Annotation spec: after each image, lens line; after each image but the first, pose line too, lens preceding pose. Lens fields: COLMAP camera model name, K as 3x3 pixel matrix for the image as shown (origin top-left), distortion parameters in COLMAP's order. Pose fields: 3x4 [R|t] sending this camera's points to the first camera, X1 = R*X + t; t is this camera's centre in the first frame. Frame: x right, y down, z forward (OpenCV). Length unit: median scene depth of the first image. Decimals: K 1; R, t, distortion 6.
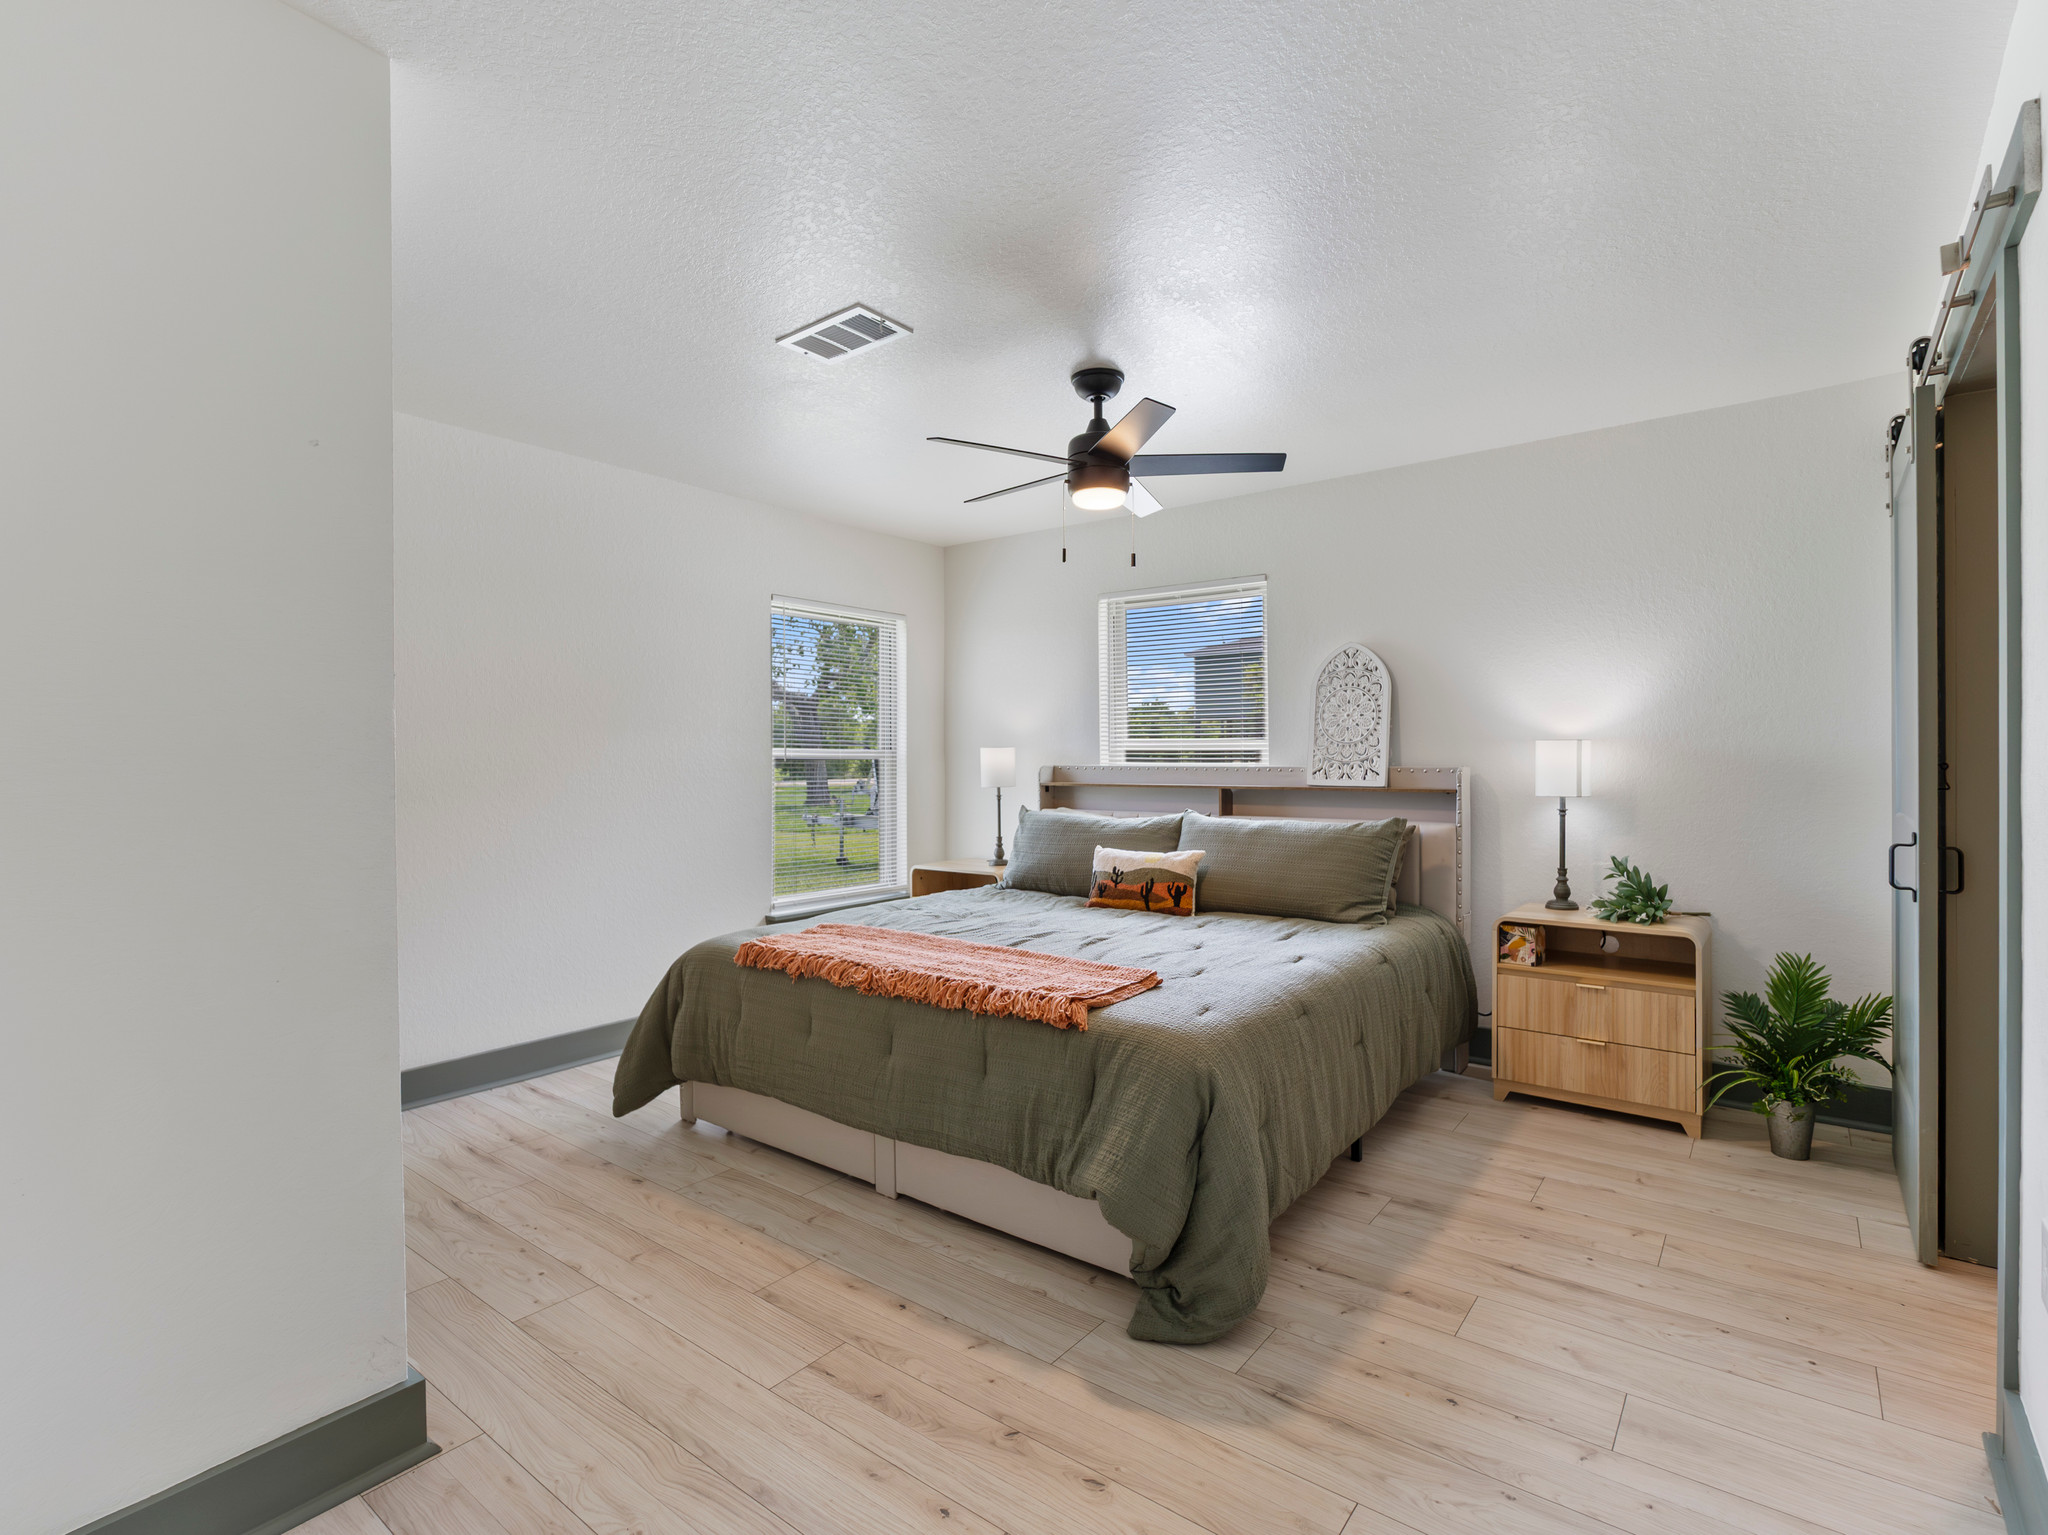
lens RADIAL K [[987.2, 0, 1024.0], [0, 987.2, 767.5], [0, 0, 1]] dist [0.000057, -0.000160]
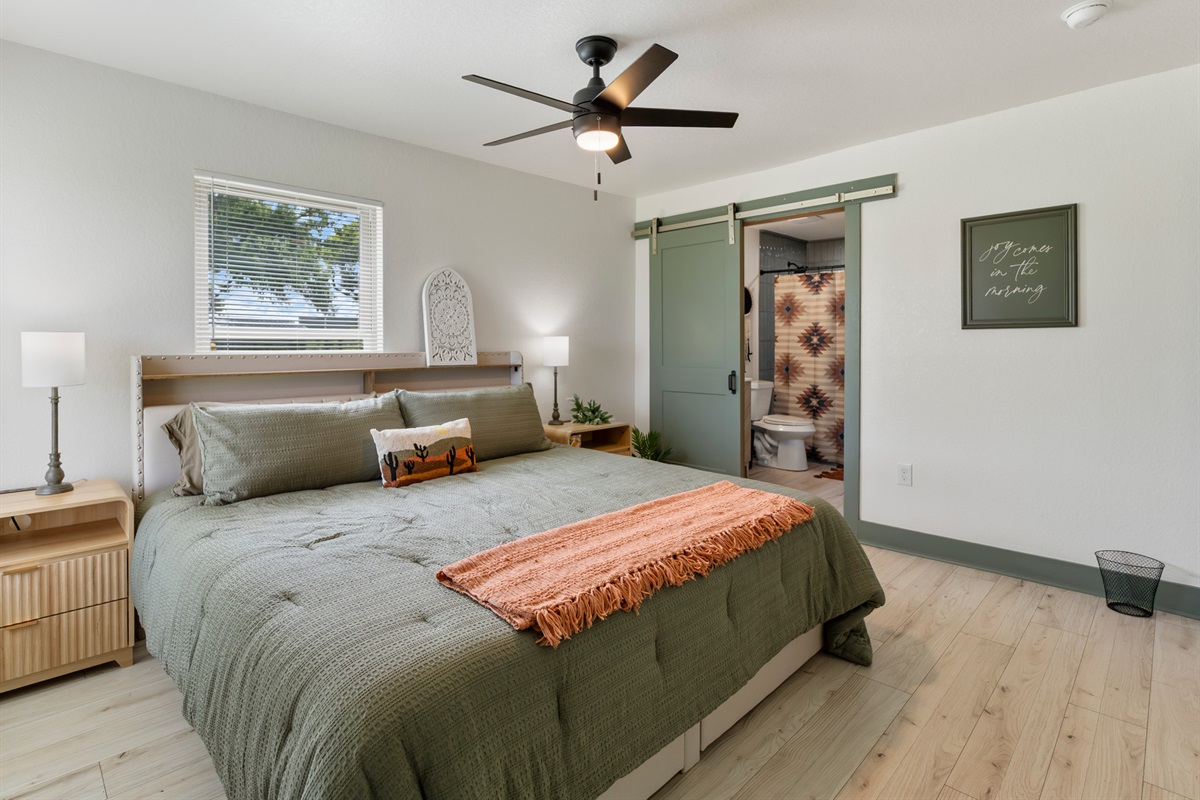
lens RADIAL K [[588.2, 0, 597.7], [0, 588.2, 350.4], [0, 0, 1]] dist [-0.004648, -0.001017]
pose [[0.123350, -0.003904, 0.992356, -0.916613], [0.013935, 0.999900, 0.002201, -0.003610], [-0.992265, 0.013557, 0.123392, 1.230371]]
